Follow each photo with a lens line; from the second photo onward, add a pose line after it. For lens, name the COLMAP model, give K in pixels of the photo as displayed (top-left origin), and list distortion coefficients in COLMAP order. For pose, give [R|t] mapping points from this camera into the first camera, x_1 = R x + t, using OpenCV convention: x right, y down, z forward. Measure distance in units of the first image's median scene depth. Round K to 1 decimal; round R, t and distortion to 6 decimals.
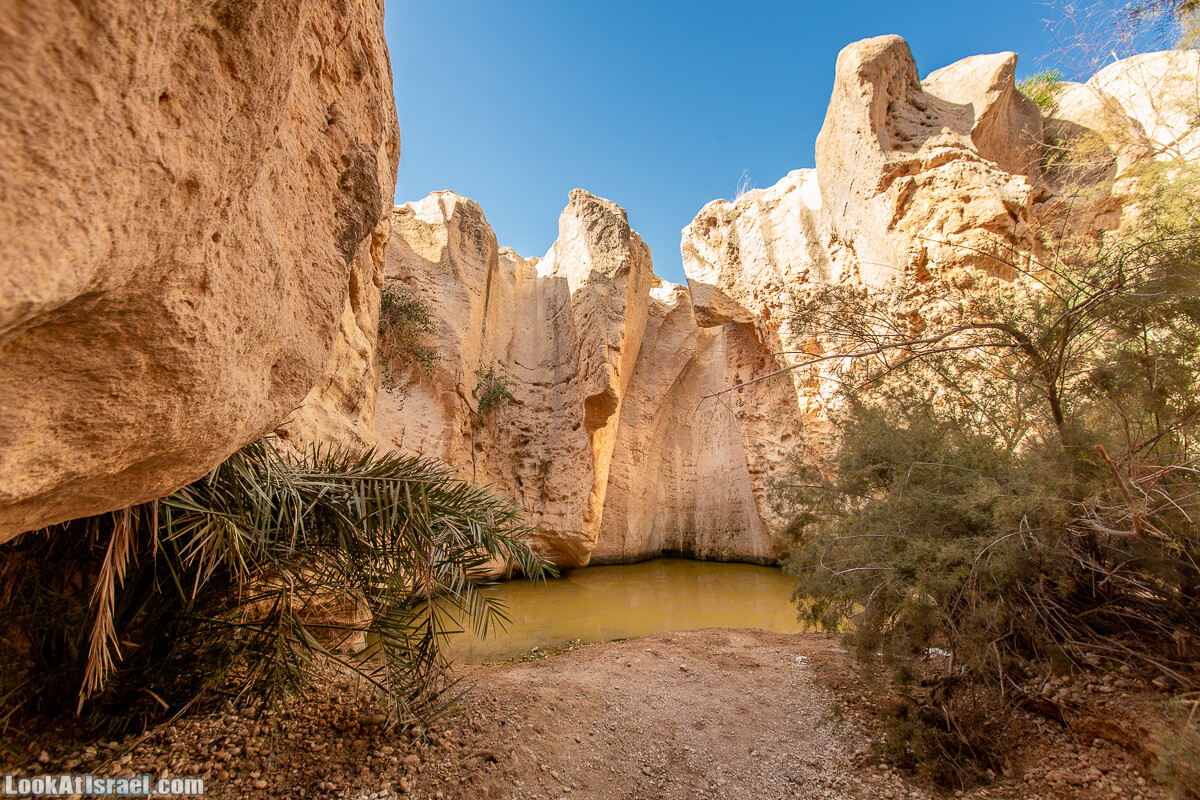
lens RADIAL K [[525.2, 0, 585.3], [0, 525.2, 387.2], [0, 0, 1]] dist [-0.000184, -0.001132]
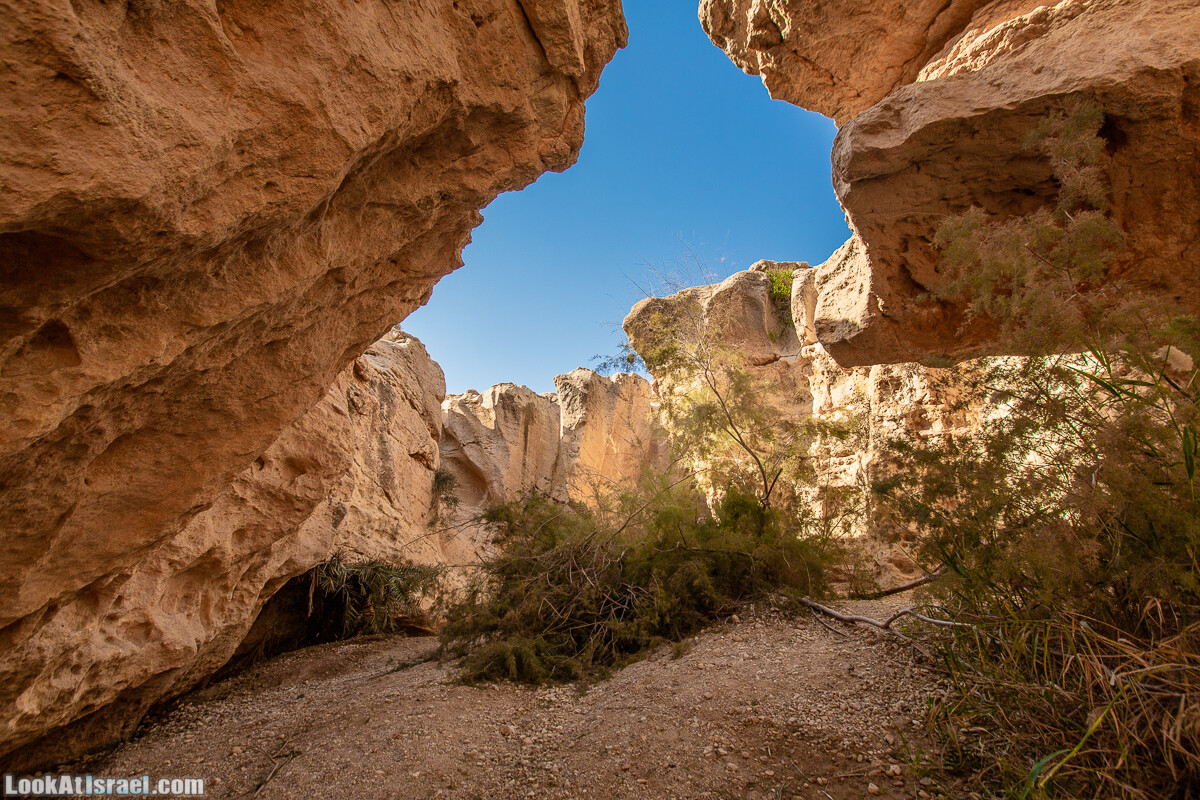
lens RADIAL K [[525.2, 0, 585.3], [0, 525.2, 387.2], [0, 0, 1]] dist [-0.000184, -0.001132]
pose [[0.914824, -0.172527, -0.365147, 0.588728], [0.128312, 0.981476, -0.142269, -0.079979], [0.382928, 0.083299, 0.920015, -0.443809]]
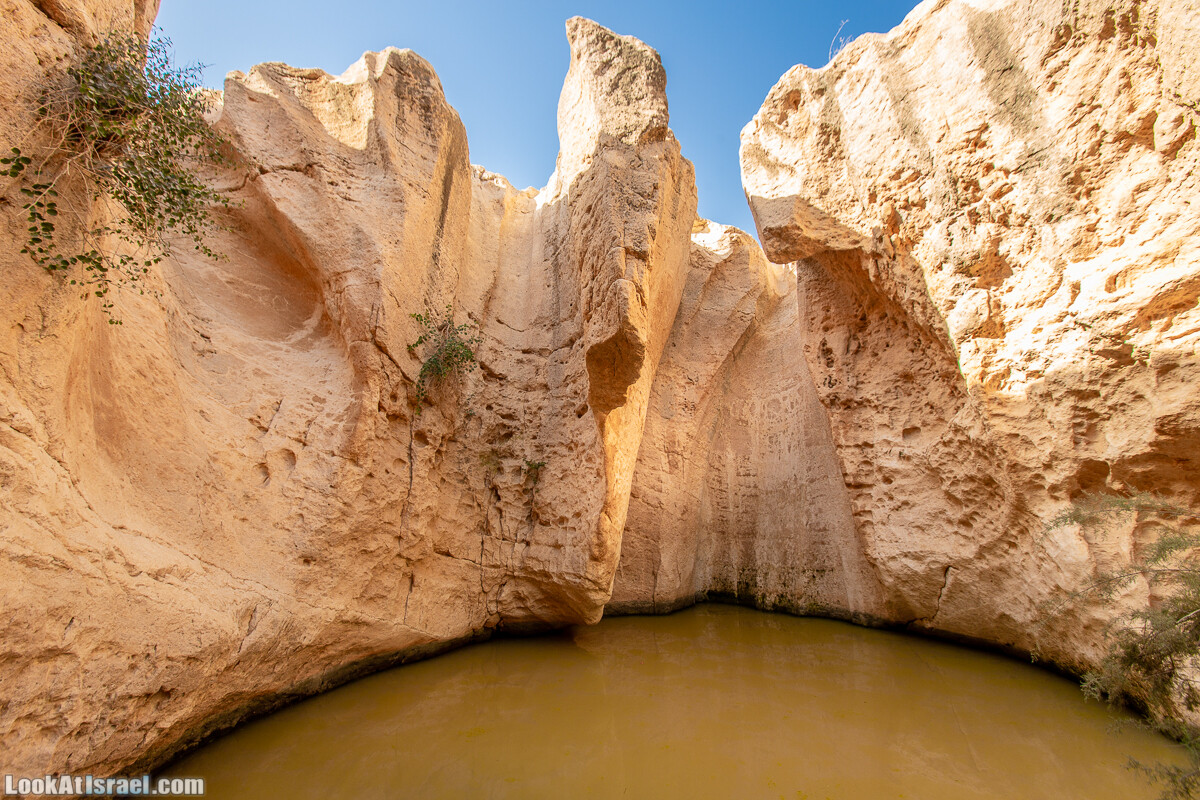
lens RADIAL K [[525.2, 0, 585.3], [0, 525.2, 387.2], [0, 0, 1]] dist [-0.000184, -0.001132]
pose [[0.998048, 0.005152, -0.062245, 0.027808], [-0.006359, 0.999795, -0.019213, 0.057979], [0.062133, 0.019571, 0.997876, 0.348722]]
